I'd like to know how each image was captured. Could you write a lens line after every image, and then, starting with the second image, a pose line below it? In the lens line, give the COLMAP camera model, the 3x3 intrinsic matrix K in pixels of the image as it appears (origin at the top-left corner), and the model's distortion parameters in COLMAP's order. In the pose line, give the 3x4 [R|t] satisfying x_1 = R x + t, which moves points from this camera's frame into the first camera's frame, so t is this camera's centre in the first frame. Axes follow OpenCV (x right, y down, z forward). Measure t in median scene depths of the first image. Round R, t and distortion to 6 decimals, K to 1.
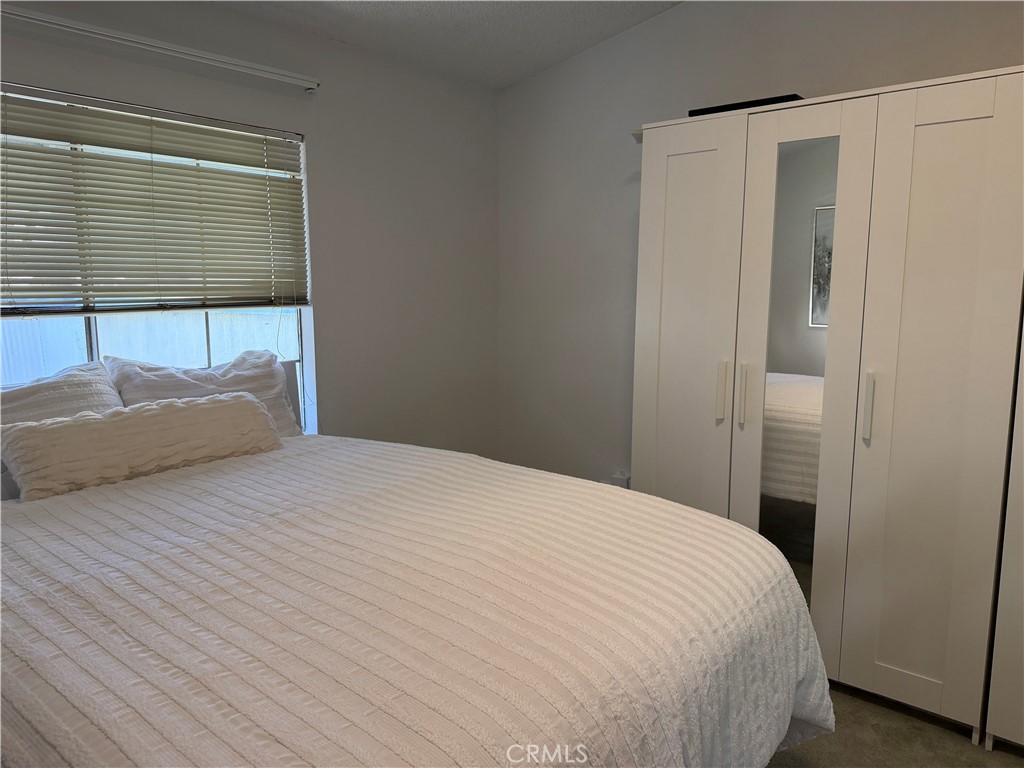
lens RADIAL K [[709.9, 0, 512.4], [0, 709.9, 389.6], [0, 0, 1]] dist [0.123635, -0.221020]
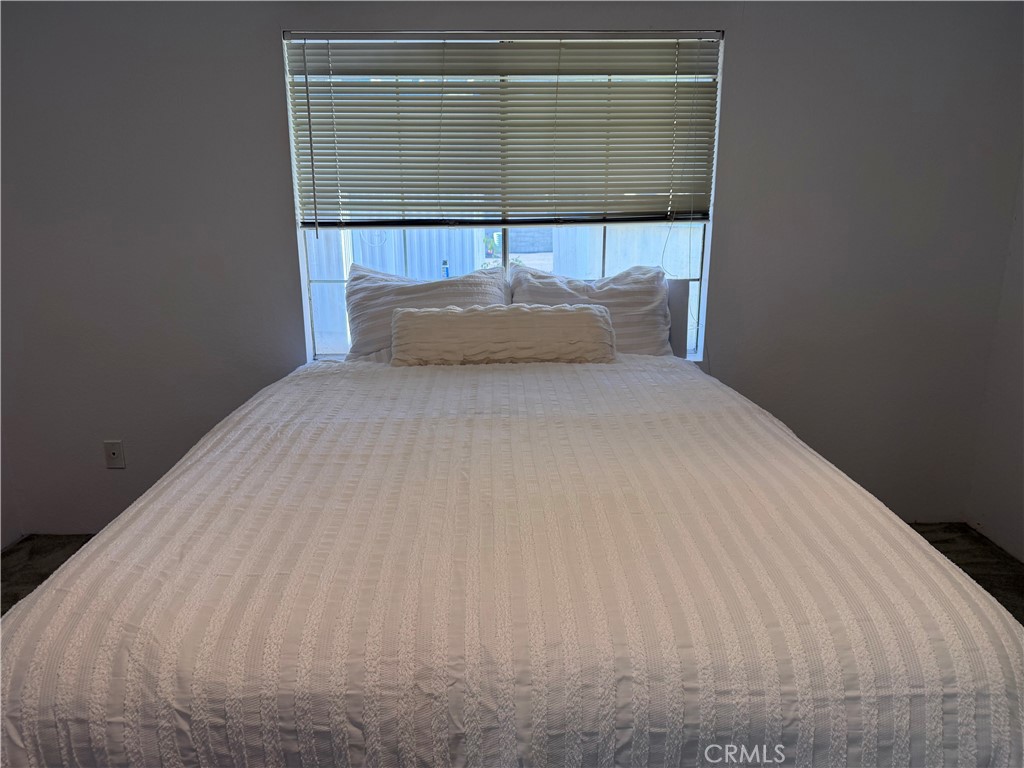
lens RADIAL K [[709.9, 0, 512.4], [0, 709.9, 389.6], [0, 0, 1]] dist [0.123635, -0.221020]
pose [[0.658836, 0.191217, -0.727579, 0.329993], [-0.106135, 0.981109, 0.161741, -0.030601], [0.744762, -0.029339, 0.666685, 0.204919]]
